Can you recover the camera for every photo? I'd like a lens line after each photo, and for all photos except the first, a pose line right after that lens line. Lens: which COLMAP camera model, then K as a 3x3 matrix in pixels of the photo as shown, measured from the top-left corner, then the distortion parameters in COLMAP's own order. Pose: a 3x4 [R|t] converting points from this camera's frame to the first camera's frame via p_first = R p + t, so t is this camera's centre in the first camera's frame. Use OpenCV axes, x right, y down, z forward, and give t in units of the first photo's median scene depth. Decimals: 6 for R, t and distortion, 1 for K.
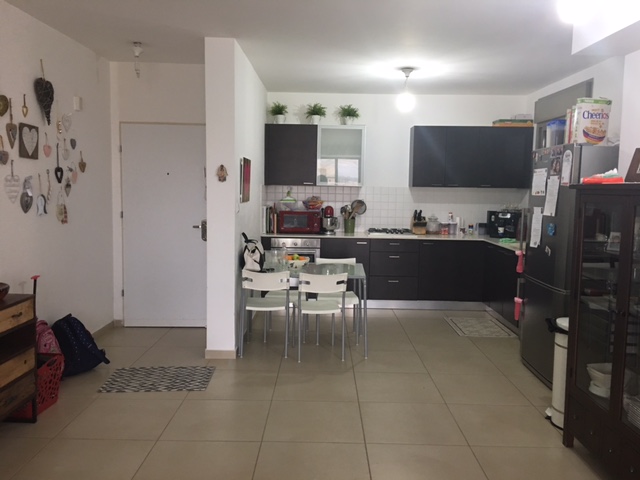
lens RADIAL K [[544.5, 0, 322.1], [0, 544.5, 233.4], [0, 0, 1]] dist [0.133666, -0.191239]
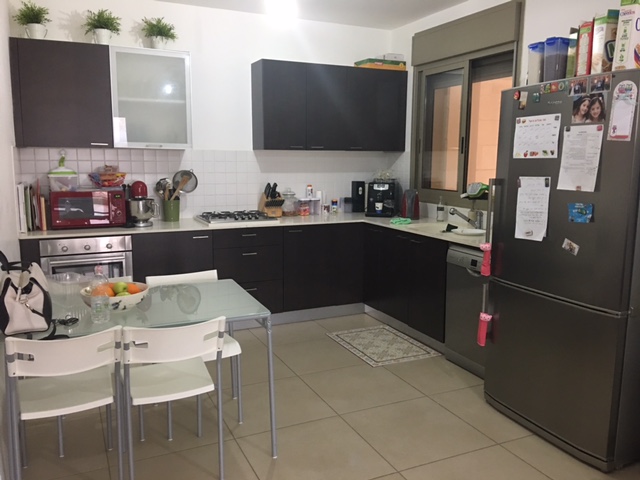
lens RADIAL K [[544.5, 0, 322.1], [0, 544.5, 233.4], [0, 0, 1]] dist [0.133666, -0.191239]
pose [[0.903753, -0.072738, 0.421829, -0.067786], [0.047179, 0.996379, 0.070731, -0.025123], [-0.425447, -0.044022, 0.903912, 0.336772]]
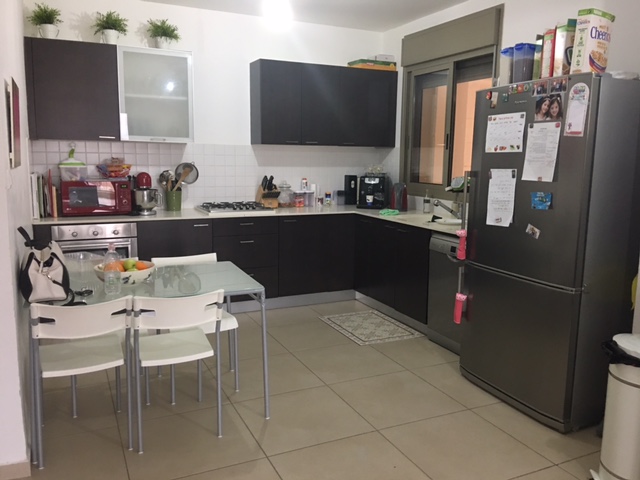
lens RADIAL K [[544.5, 0, 322.1], [0, 544.5, 233.4], [0, 0, 1]] dist [0.133666, -0.191239]
pose [[0.903578, -0.067024, 0.423148, -0.079788], [0.039096, 0.996466, 0.074351, -0.017278], [-0.426635, -0.050638, 0.903005, 0.293442]]
